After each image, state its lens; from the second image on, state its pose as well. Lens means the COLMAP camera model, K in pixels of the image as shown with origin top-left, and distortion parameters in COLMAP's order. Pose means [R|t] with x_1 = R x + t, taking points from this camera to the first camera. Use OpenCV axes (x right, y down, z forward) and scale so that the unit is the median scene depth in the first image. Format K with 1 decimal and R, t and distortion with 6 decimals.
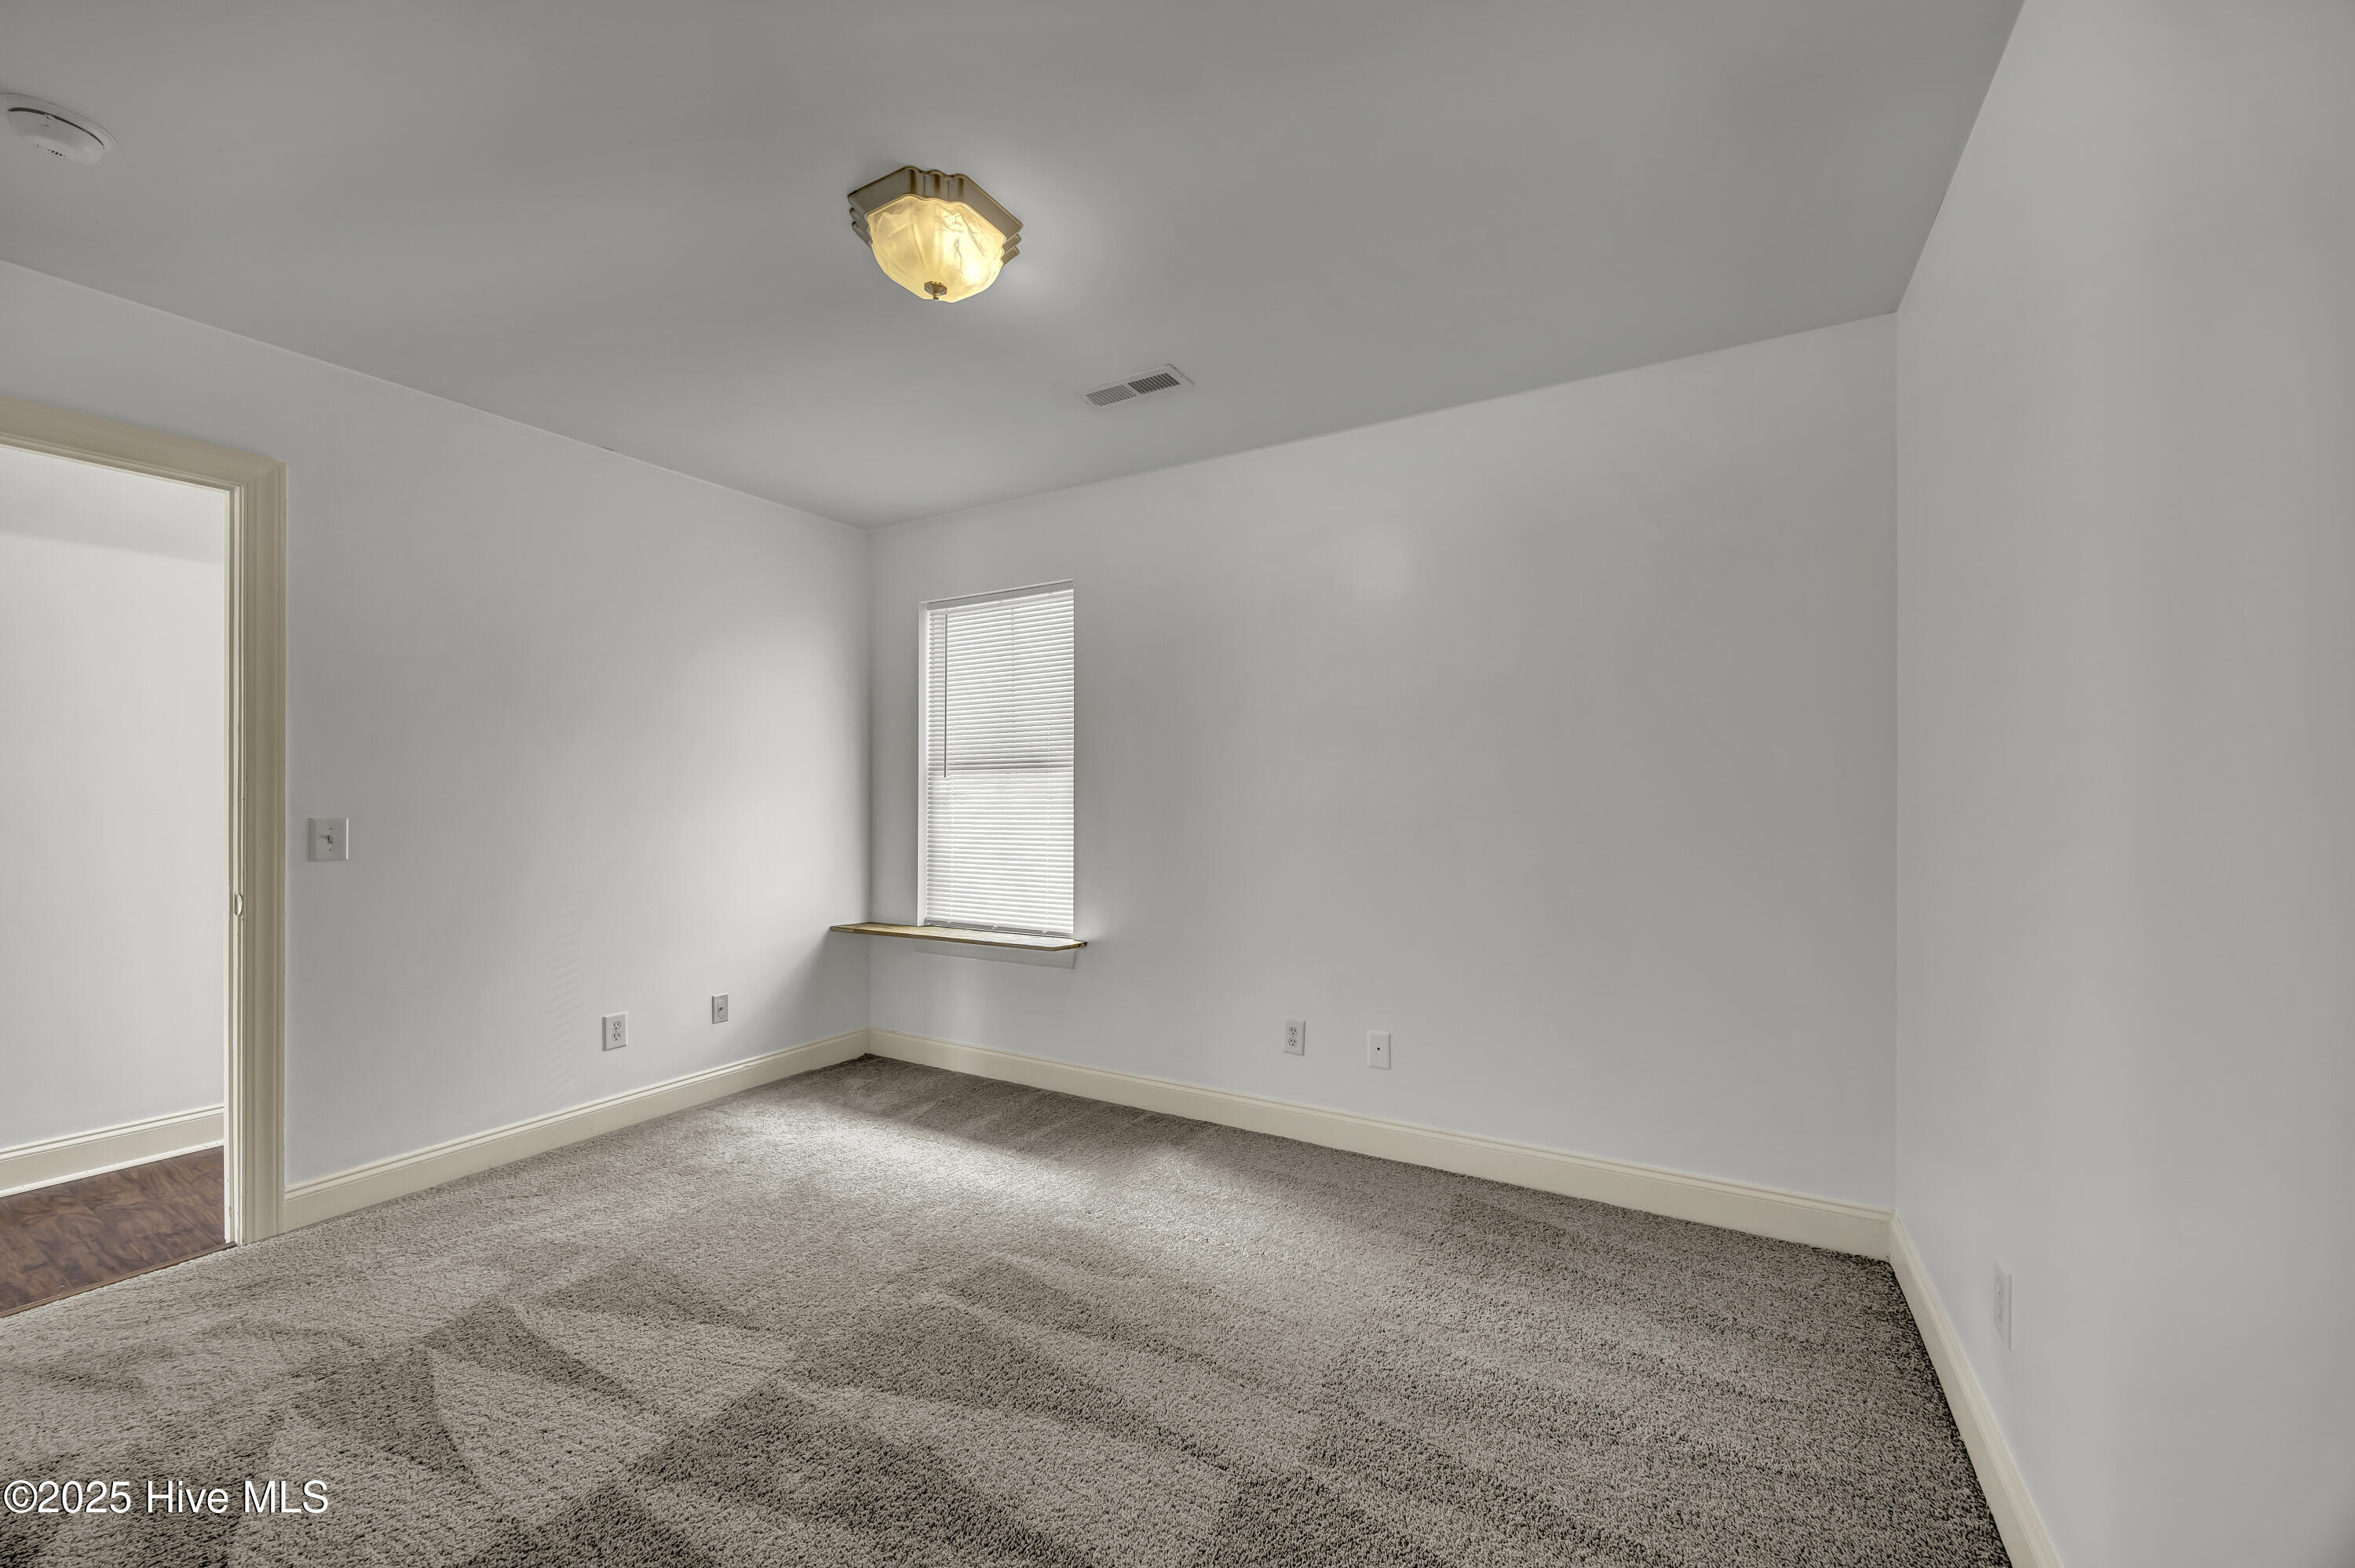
lens RADIAL K [[913.0, 0, 1185.2], [0, 913.0, 781.4], [0, 0, 1]] dist [0.000220, 0.000042]
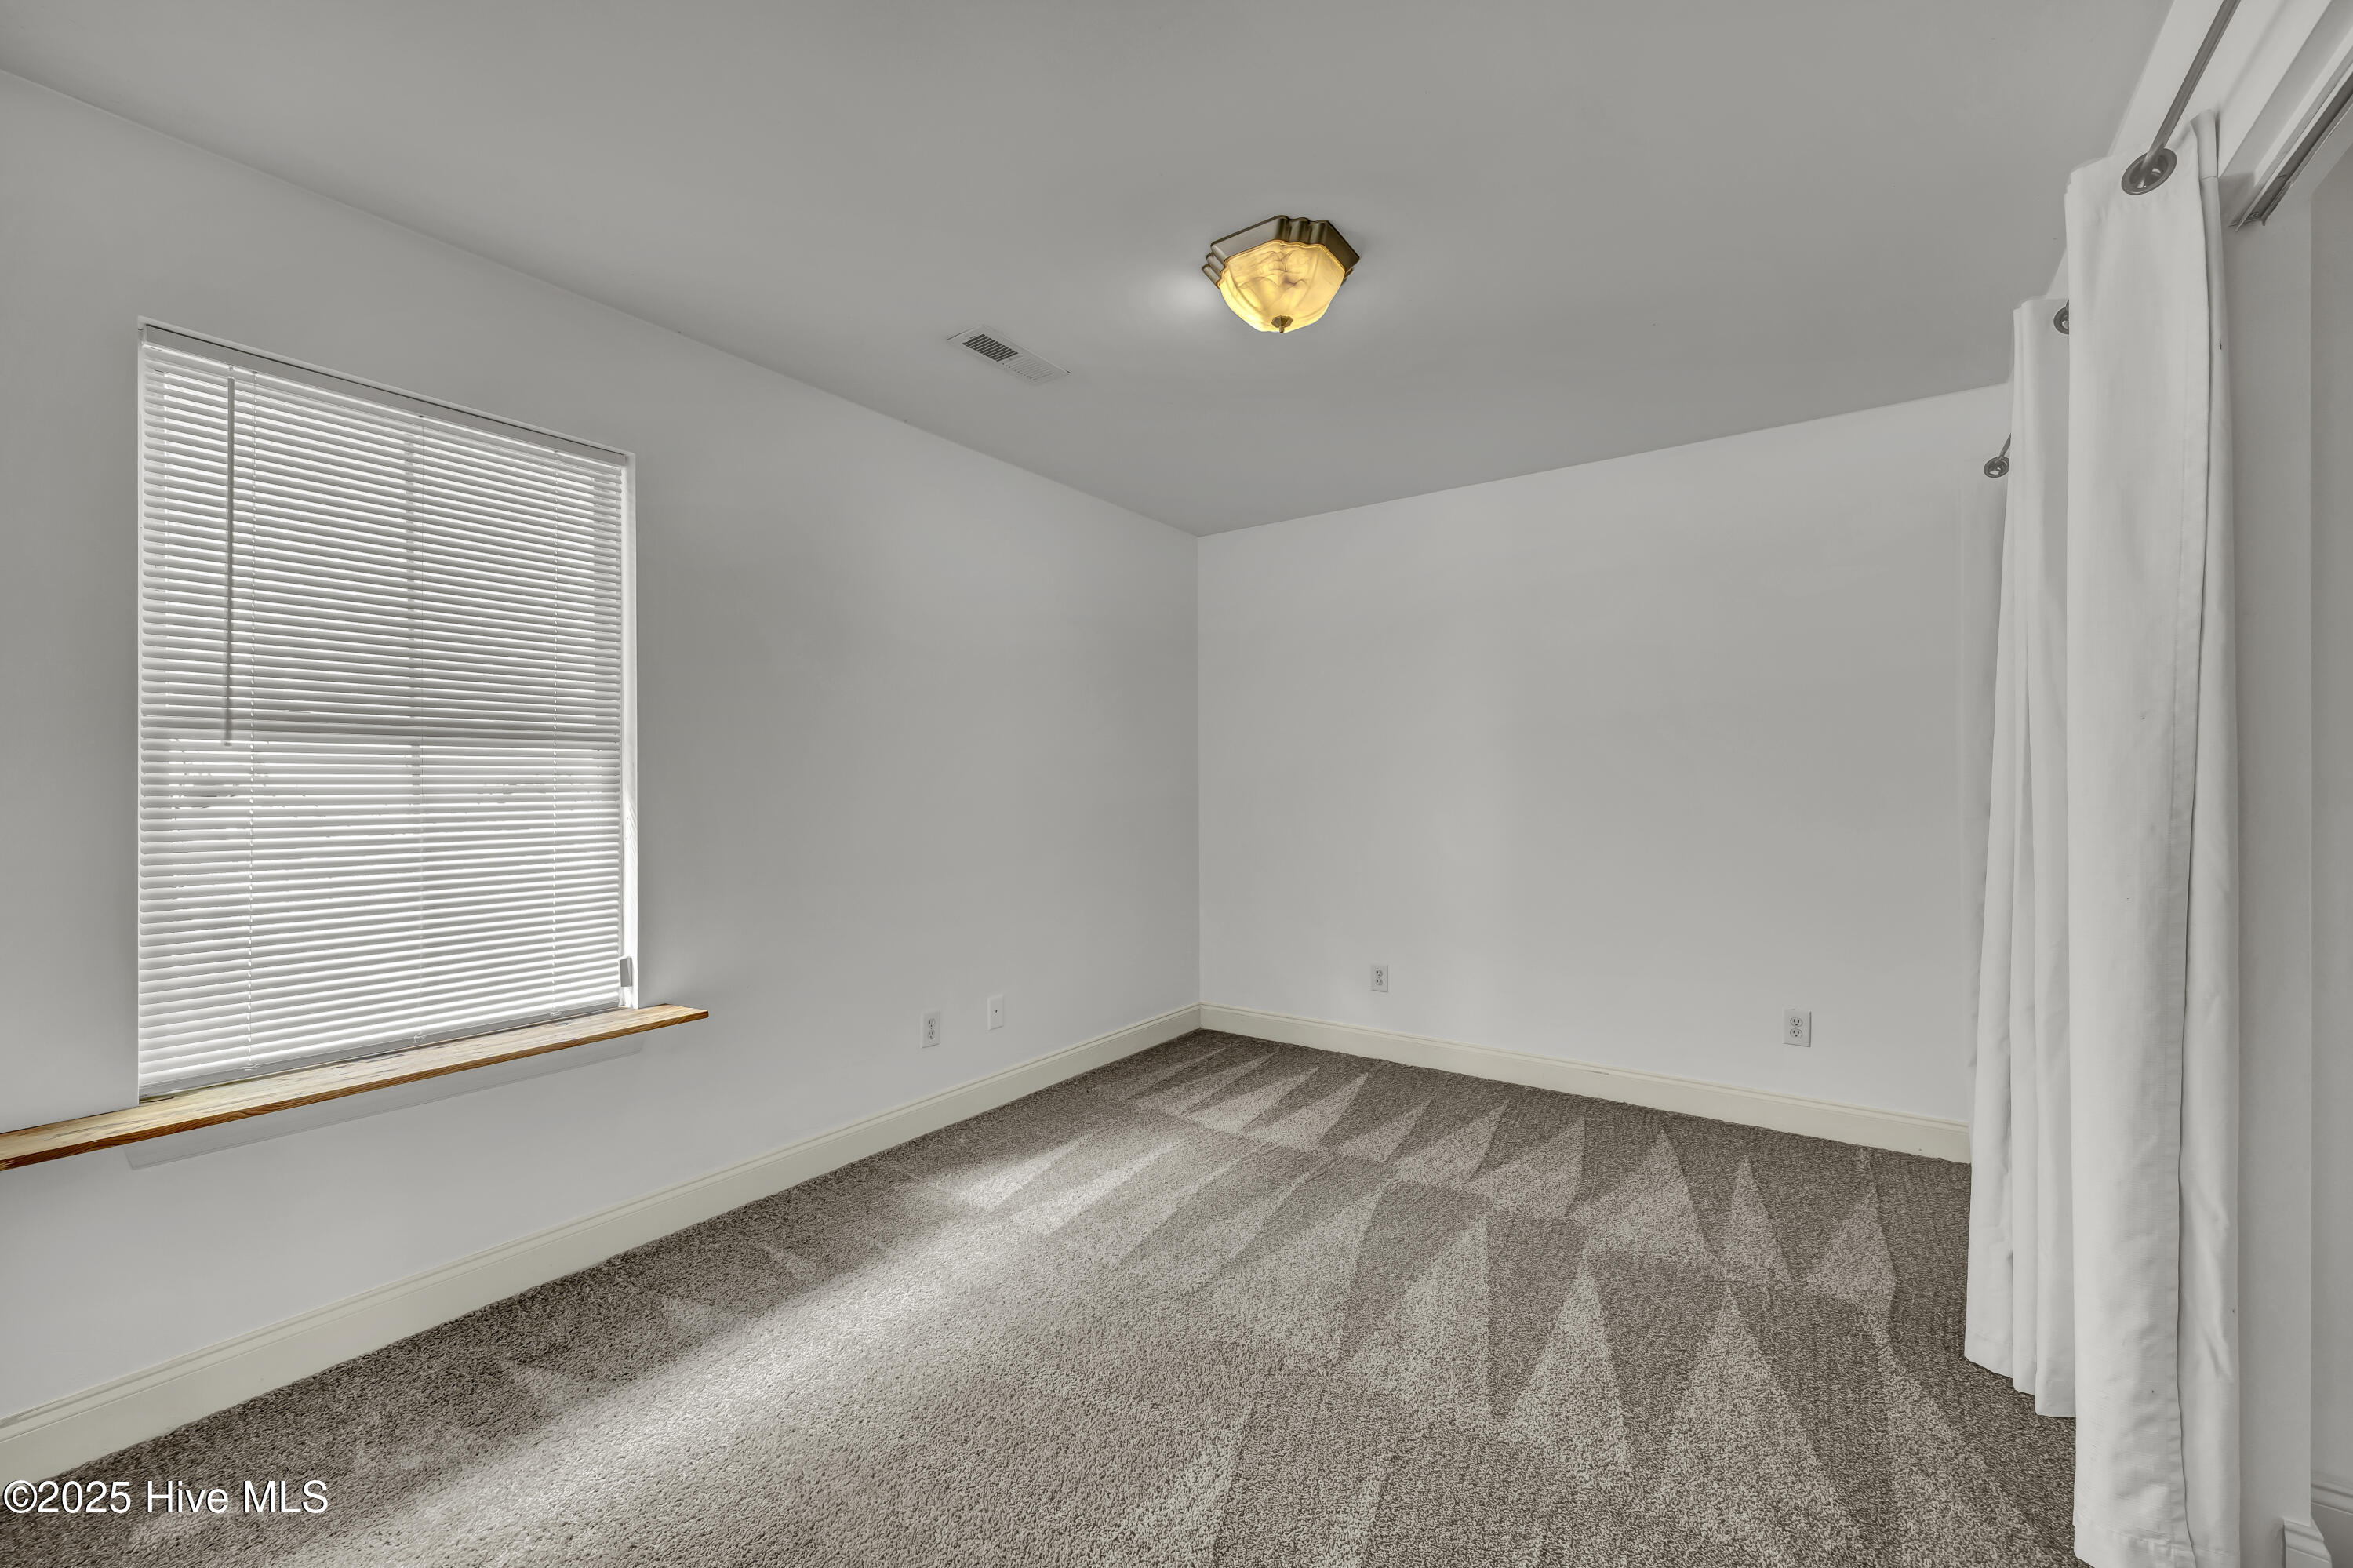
lens RADIAL K [[912.4, 0, 1184.2], [0, 912.4, 781.4], [0, 0, 1]] dist [0.000220, 0.000042]
pose [[0.103534, 0.006501, 0.994605, -0.767597], [-0.004920, 0.999970, -0.006024, 0.016512], [-0.994614, -0.004269, 0.103563, 0.577634]]
